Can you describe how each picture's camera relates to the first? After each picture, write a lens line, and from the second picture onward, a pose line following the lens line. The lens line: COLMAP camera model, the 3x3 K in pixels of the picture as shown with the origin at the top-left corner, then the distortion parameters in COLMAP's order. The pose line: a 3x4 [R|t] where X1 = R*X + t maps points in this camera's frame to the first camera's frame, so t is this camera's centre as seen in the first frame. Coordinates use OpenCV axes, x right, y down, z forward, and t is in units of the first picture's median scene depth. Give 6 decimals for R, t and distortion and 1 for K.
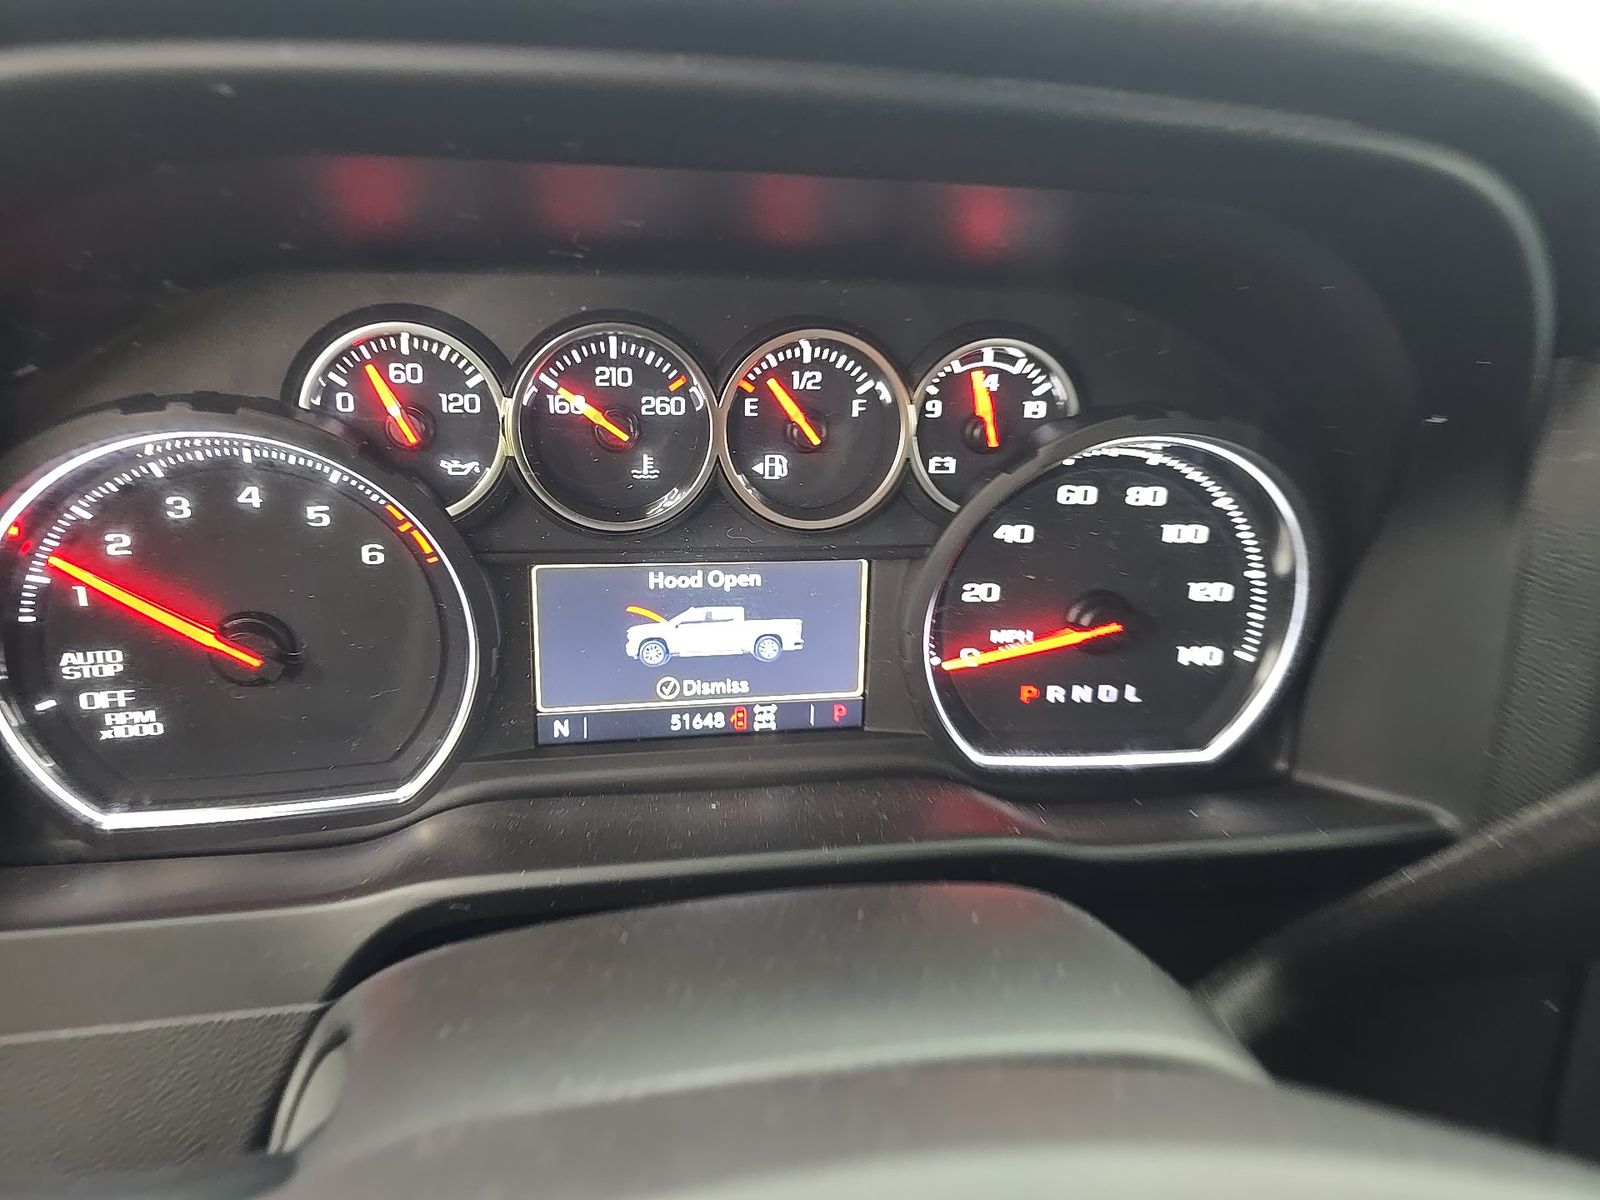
lens RADIAL K [[1084.5, 0, 769.3], [0, 1084.5, 603.5], [0, 0, 1]] dist [0.045389, -0.036033]
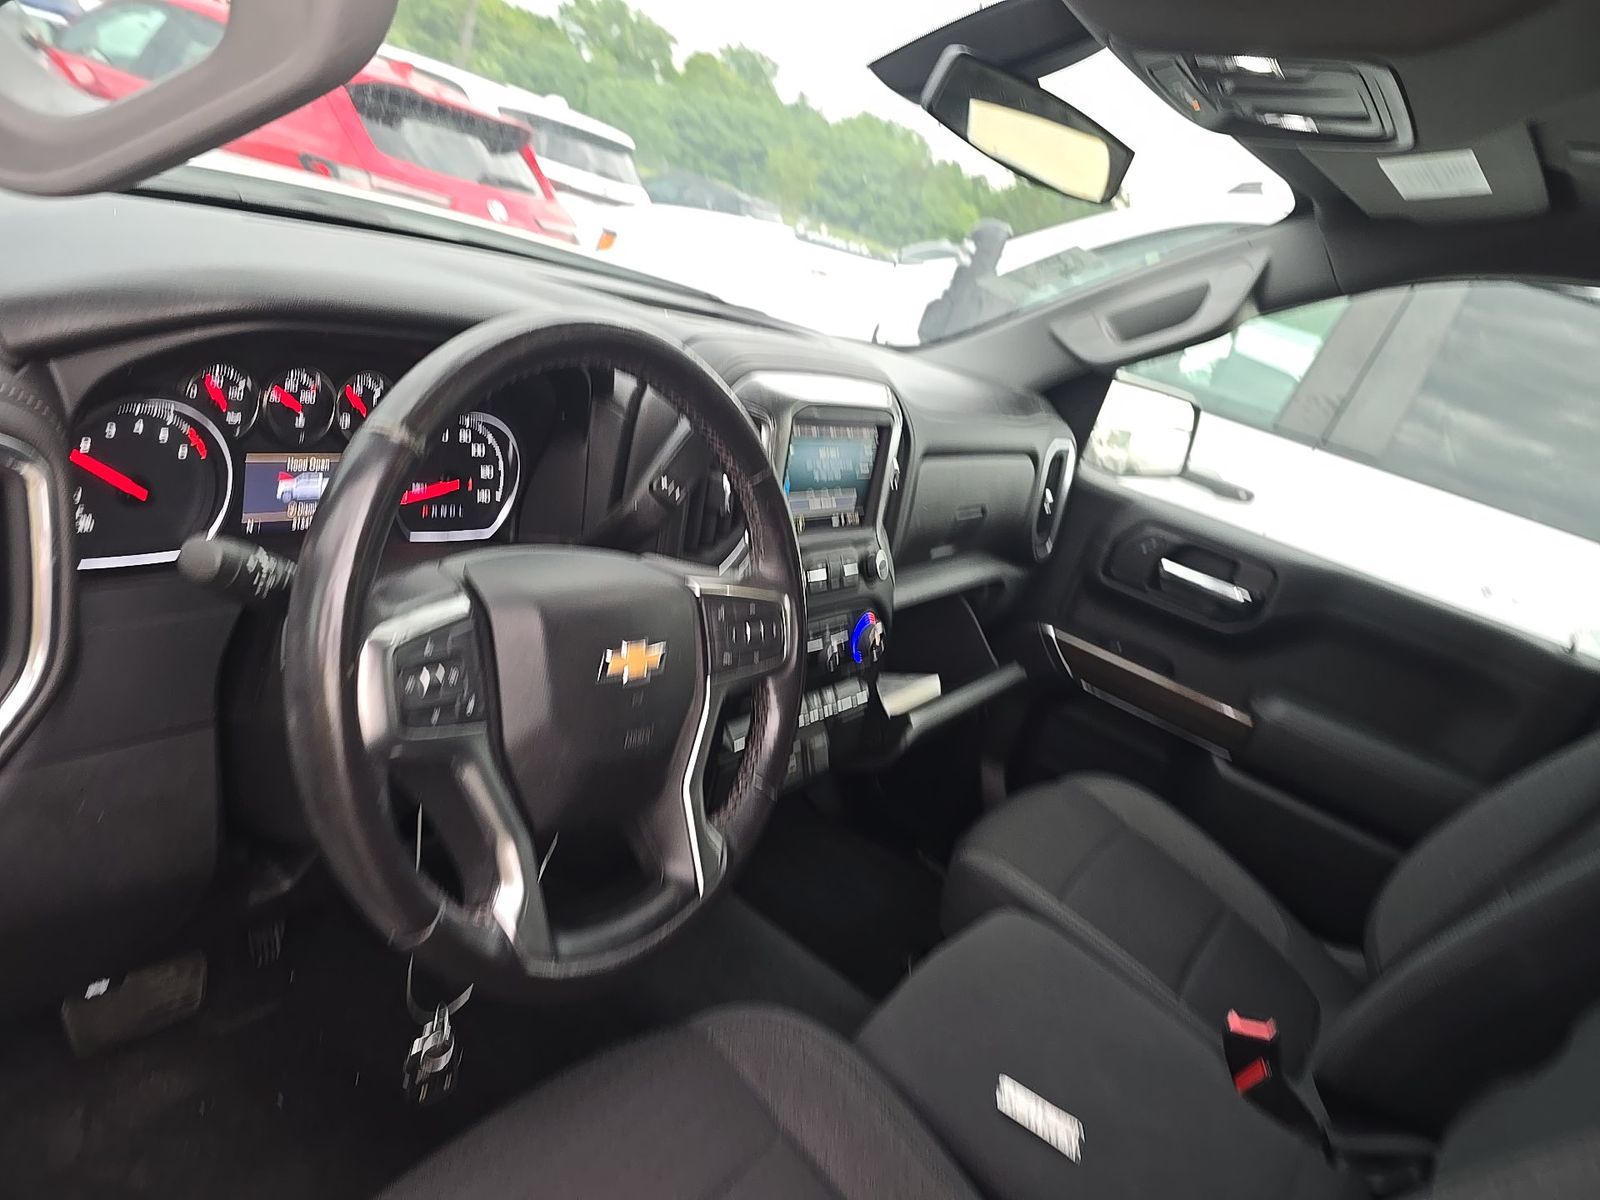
lens RADIAL K [[1058.5, 0, 786.8], [0, 1058.5, 577.3], [0, 0, 1]] dist [-0.000279, -0.006766]
pose [[0.708764, -0.067478, 0.702211, -0.997450], [0.043261, 0.997699, 0.052208, 0.155401], [-0.704118, -0.006625, 0.710052, -1.494016]]
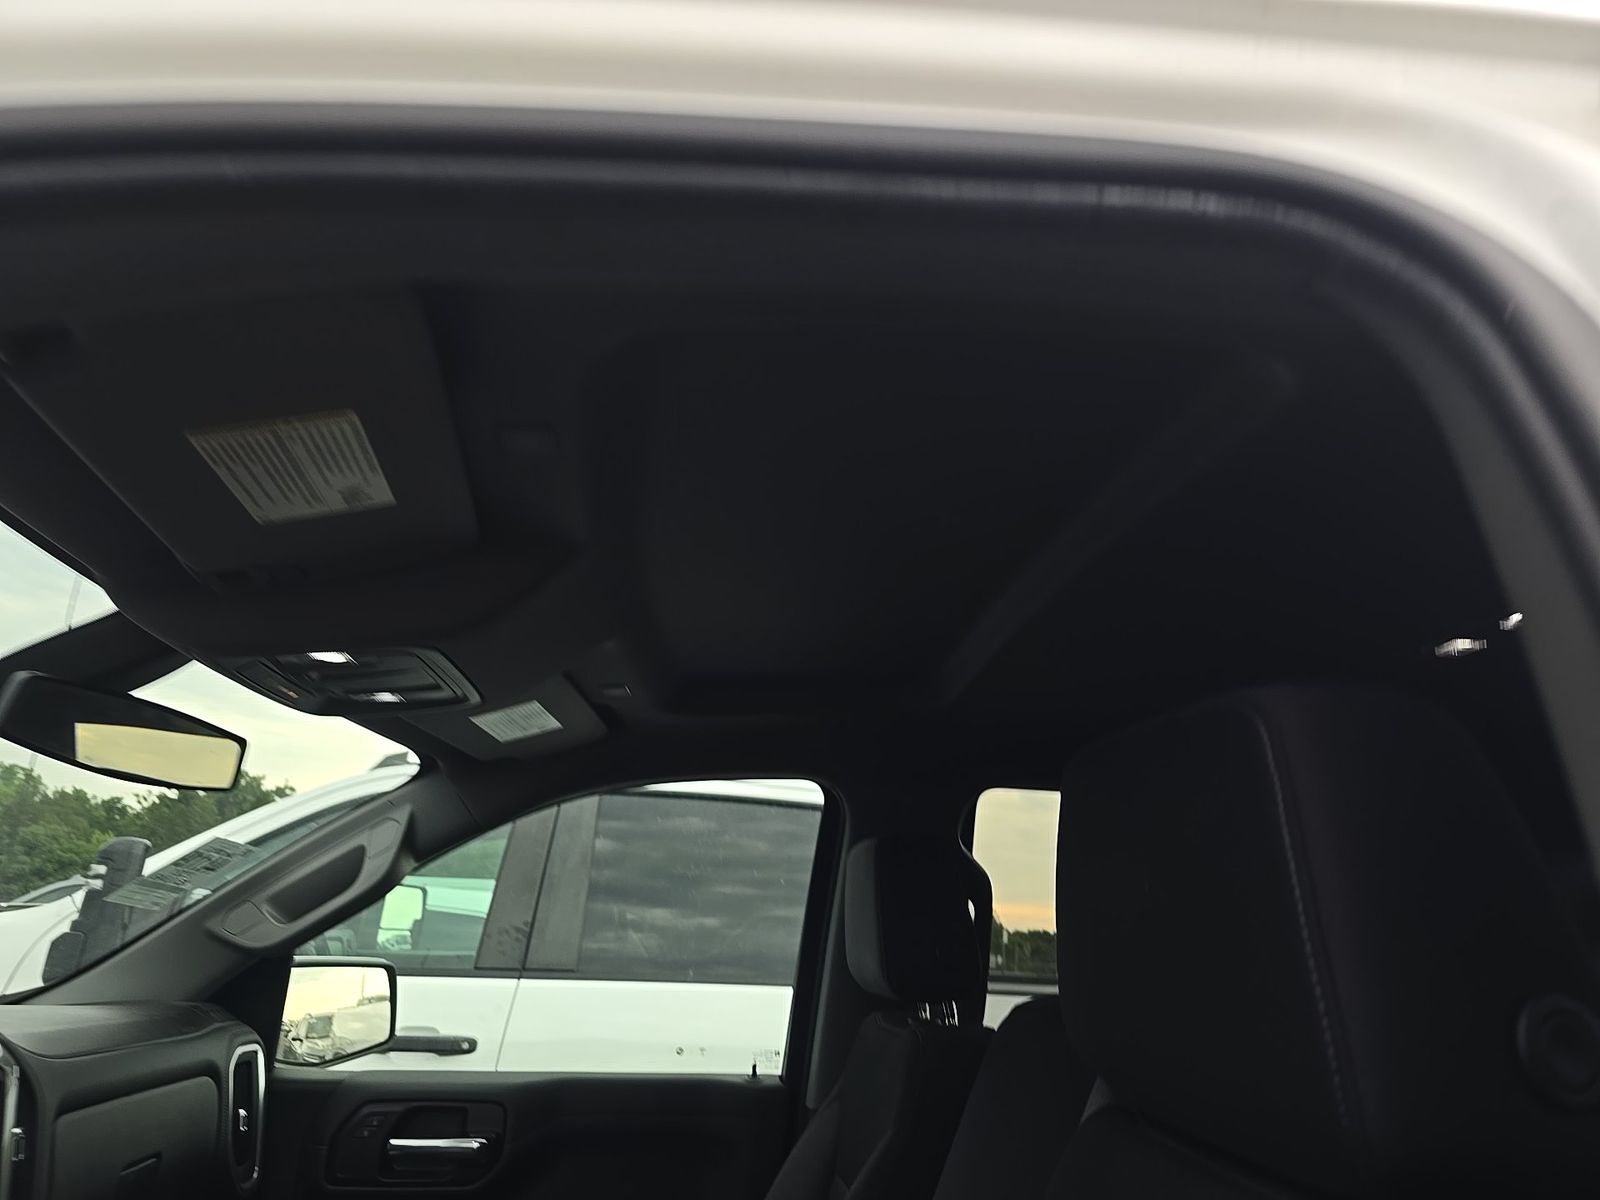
lens RADIAL K [[1084.5, 0, 769.3], [0, 1084.5, 603.5], [0, 0, 1]] dist [0.045389, -0.036033]
pose [[0.125165, 0.249487, 0.960255, -1.227751], [0.377749, 0.882984, -0.278649, 0.325648], [-0.917409, 0.397613, 0.016275, -1.752033]]
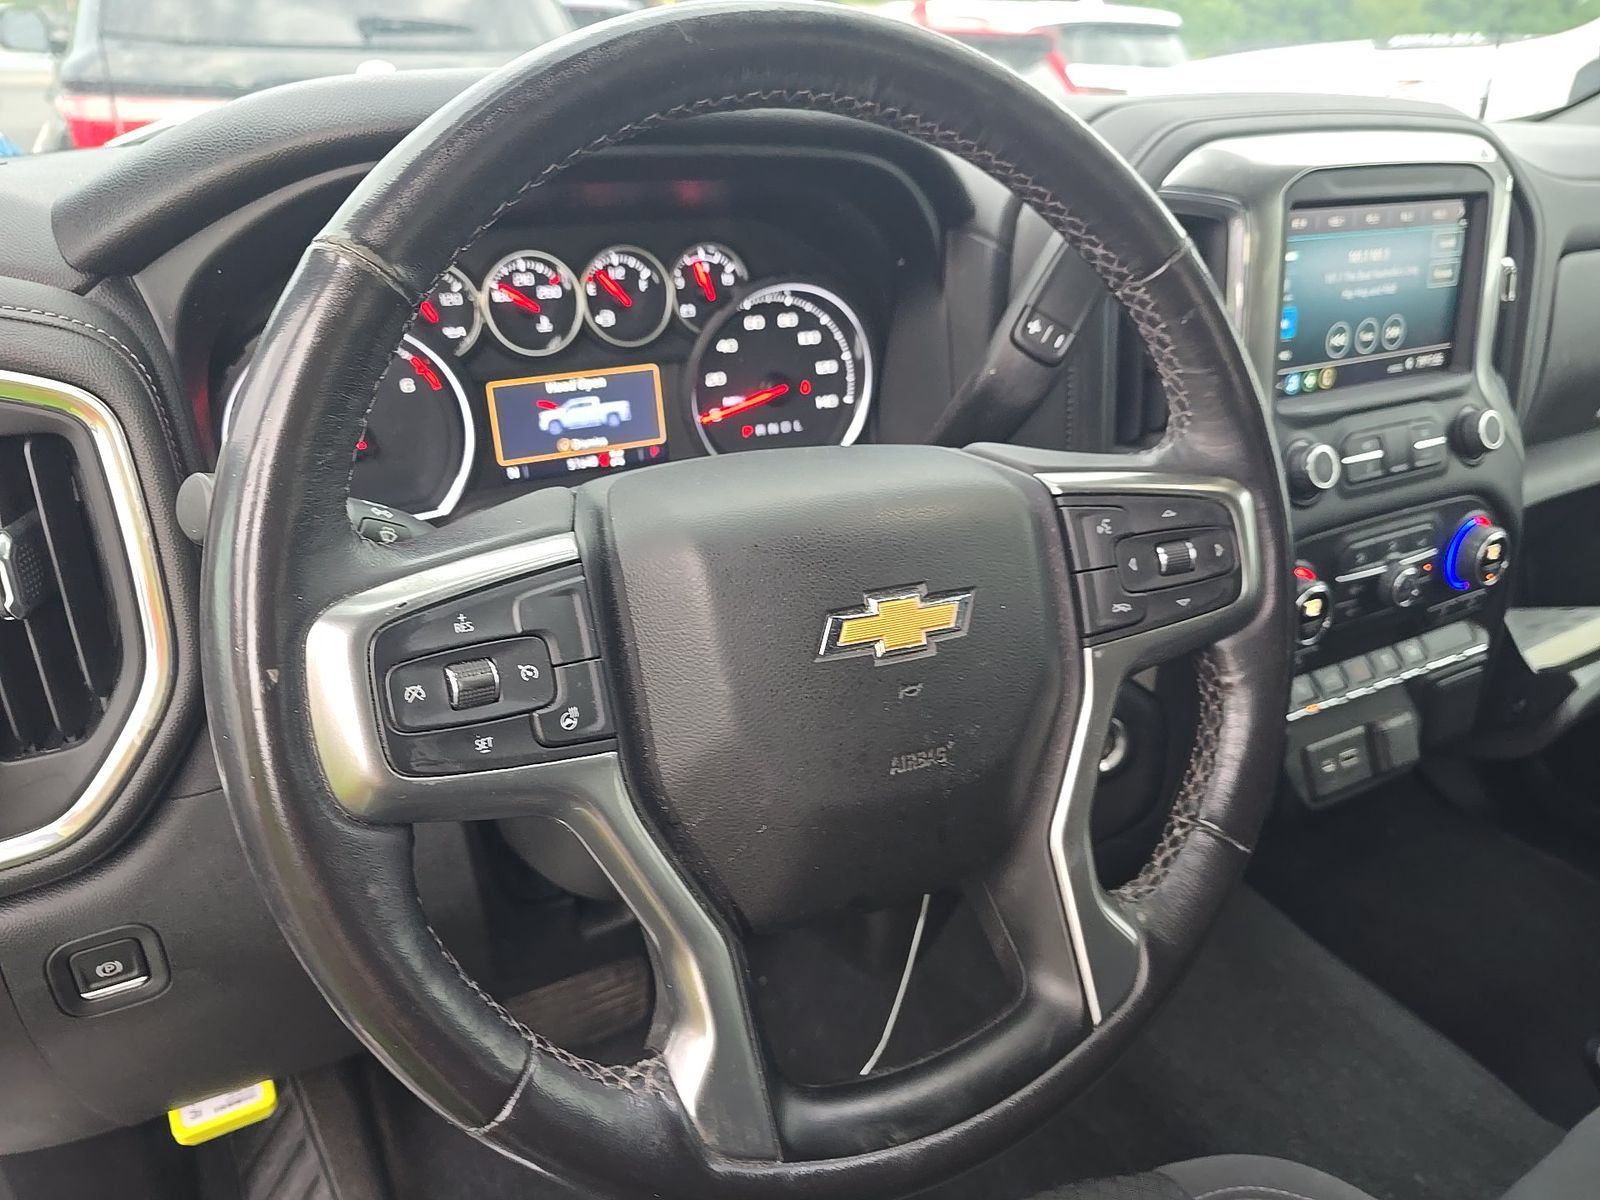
lens RADIAL K [[1131.3, 0, 786.1], [0, 1131.3, 592.3], [0, 0, 1]] dist [0.064564, -0.102593]
pose [[0.947834, -0.167307, 0.271328, -0.309626], [0.155916, 0.985748, 0.063171, 0.266848], [-0.278030, -0.017571, 0.960412, -1.024016]]
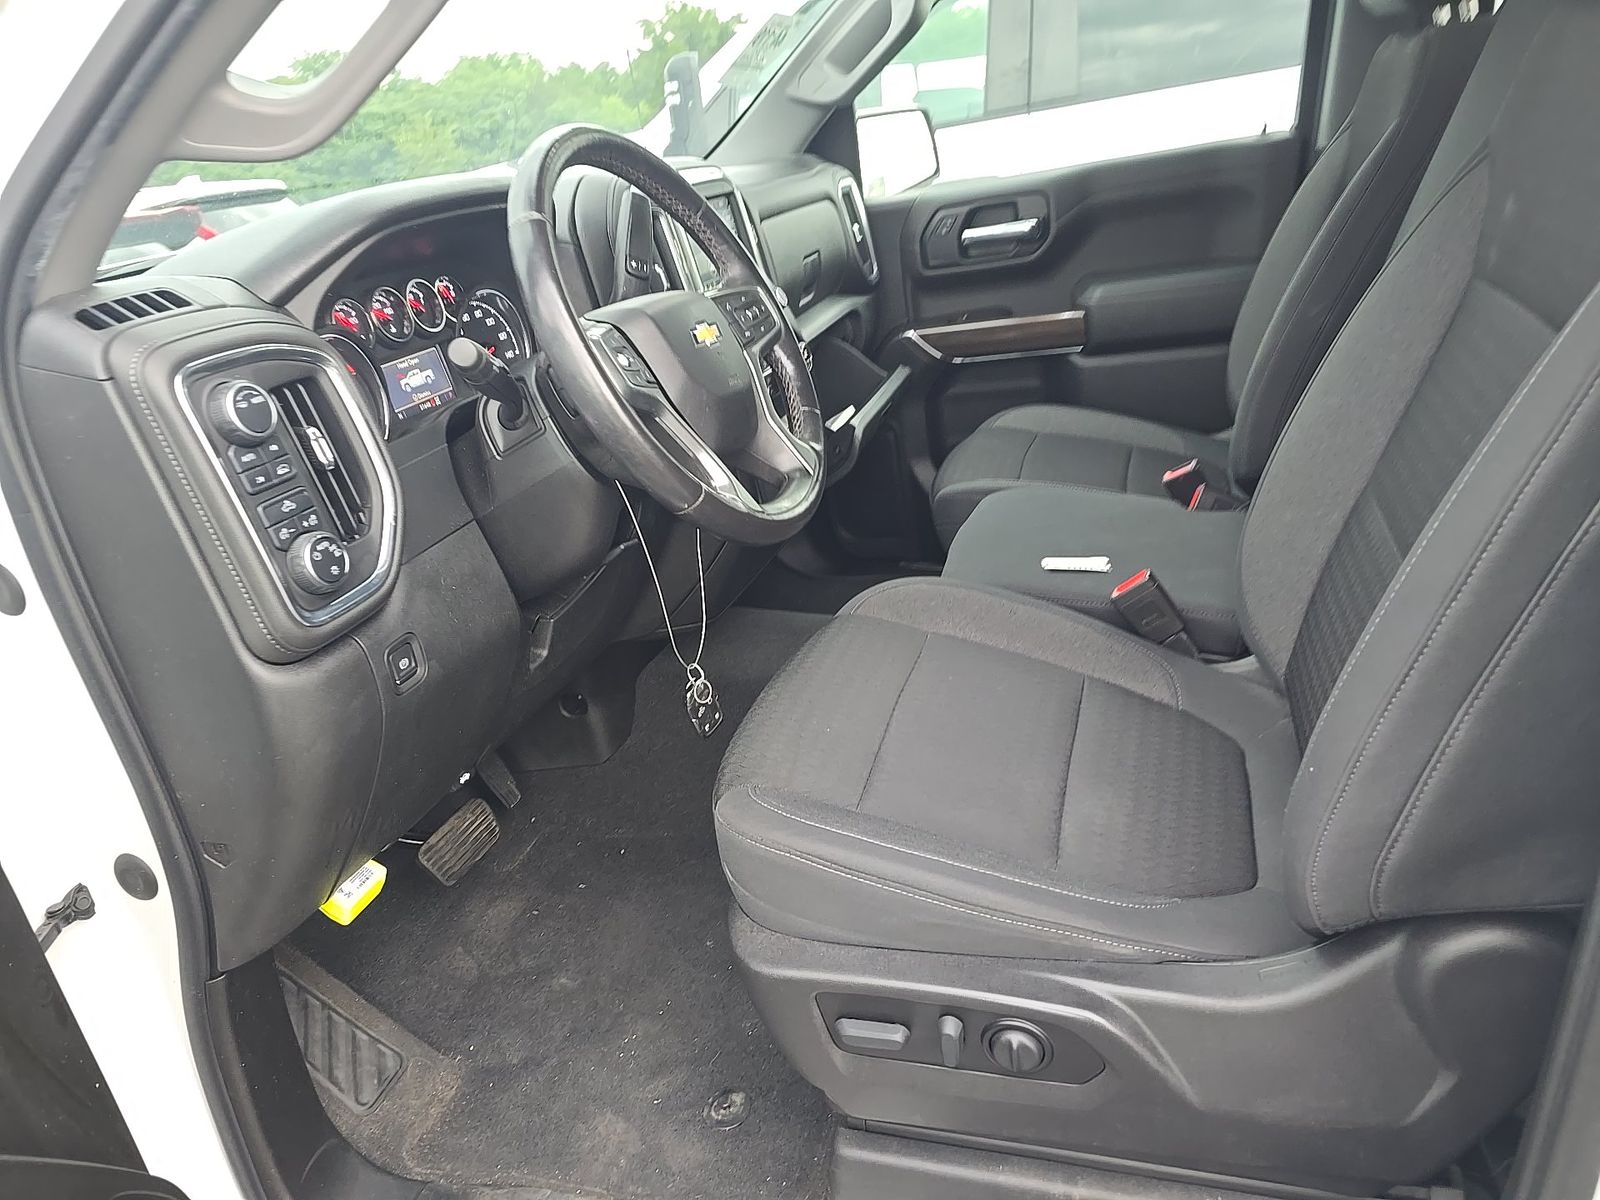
lens RADIAL K [[1071.2, 0, 800.0], [0, 1071.2, 600.0], [0, 0, 1]] dist [-0.004371, -0.003536]
pose [[0.469777, -0.456041, 0.755867, -2.332452], [0.519685, 0.835008, 0.180801, 0.623442], [-0.713608, 0.307877, 0.629266, -1.747963]]
